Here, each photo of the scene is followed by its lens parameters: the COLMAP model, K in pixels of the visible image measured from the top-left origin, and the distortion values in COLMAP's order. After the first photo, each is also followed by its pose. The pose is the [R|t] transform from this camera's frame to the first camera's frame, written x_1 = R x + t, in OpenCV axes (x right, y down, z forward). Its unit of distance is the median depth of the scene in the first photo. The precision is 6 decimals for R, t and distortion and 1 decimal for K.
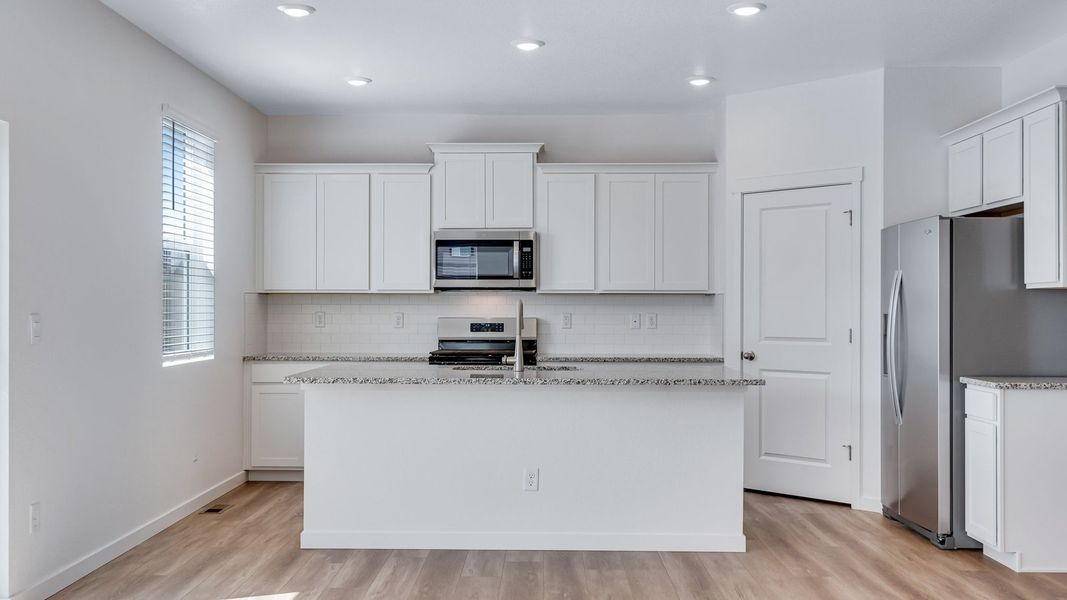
lens RADIAL K [[1010.7, 0, 535.0], [0, 1010.7, 308.8], [0, 0, 1]] dist [0.014472, 0.000000]
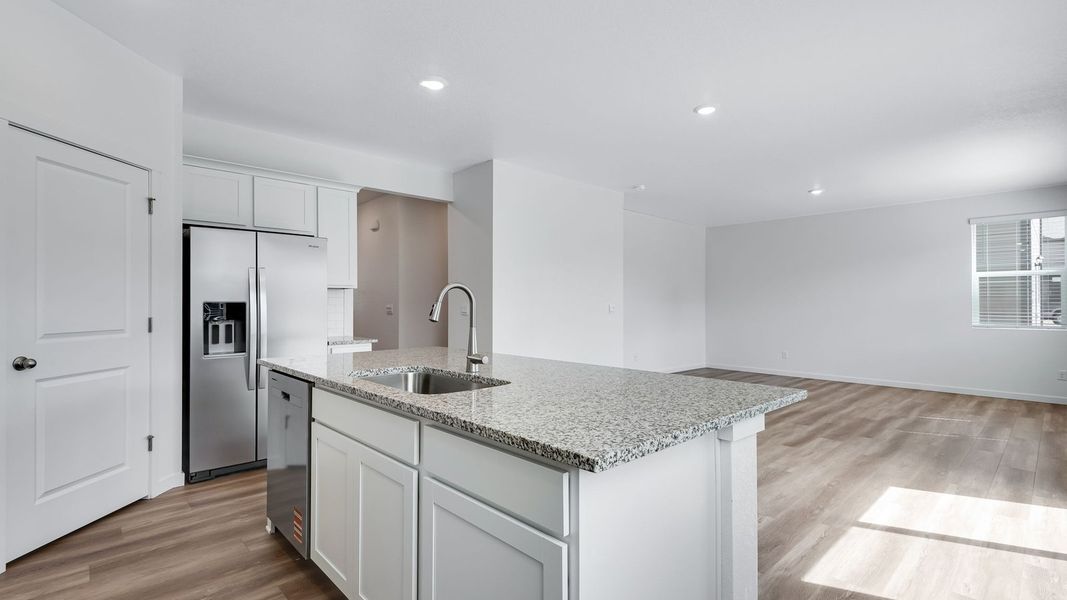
lens RADIAL K [[484.7, 0, 542.3], [0, 484.7, 309.5], [0, 0, 1]] dist [0.022442, -0.005655]
pose [[-0.691886, -0.009370, 0.721946, -0.261432], [-0.003450, 0.999947, 0.009672, 0.004790], [-0.721999, 0.004201, -0.691882, 0.918415]]
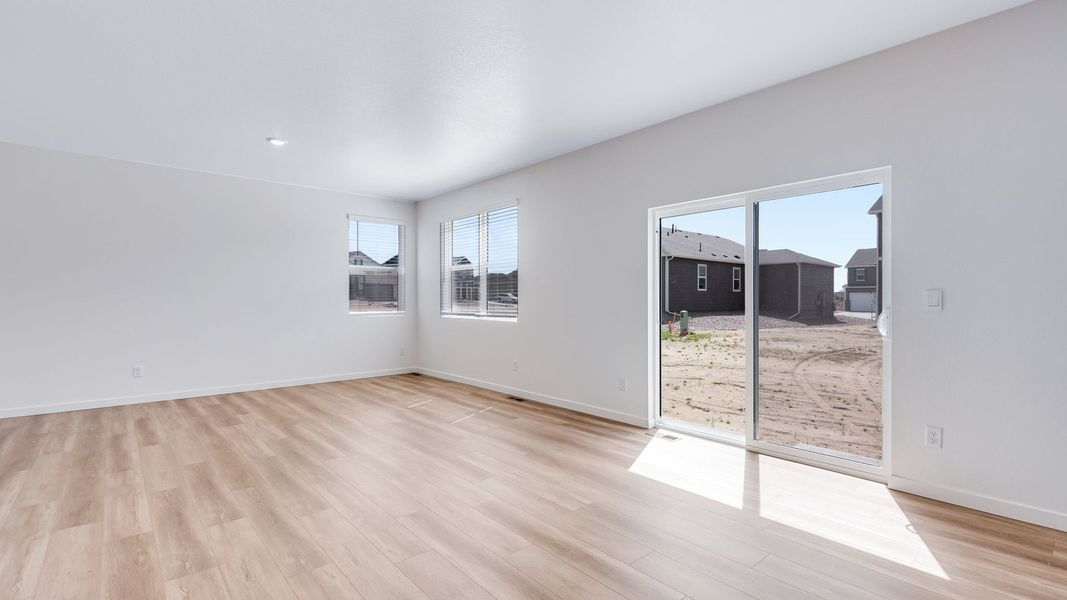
lens RADIAL K [[484.7, 0, 514.8], [0, 484.7, 297.2], [0, 0, 1]] dist [0.022442, -0.005655]
pose [[-0.763720, -0.005504, -0.645524, 0.216935], [-0.001832, 0.999978, -0.006359, 0.011607], [0.645545, -0.003674, -0.763713, 0.654904]]
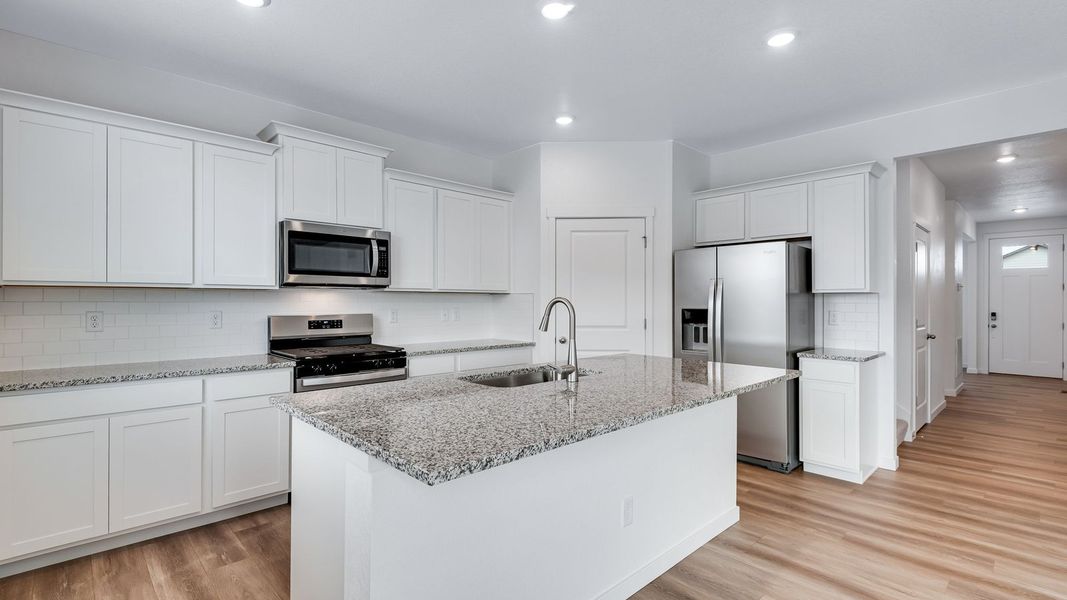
lens RADIAL K [[484.7, 0, 525.3], [0, 484.7, 295.5], [0, 0, 1]] dist [0.022442, -0.005655]
pose [[0.720603, 0.007491, 0.693308, -0.248149], [-0.002409, 0.999963, -0.008301, -0.006765], [-0.693344, 0.004311, 0.720594, 0.539618]]
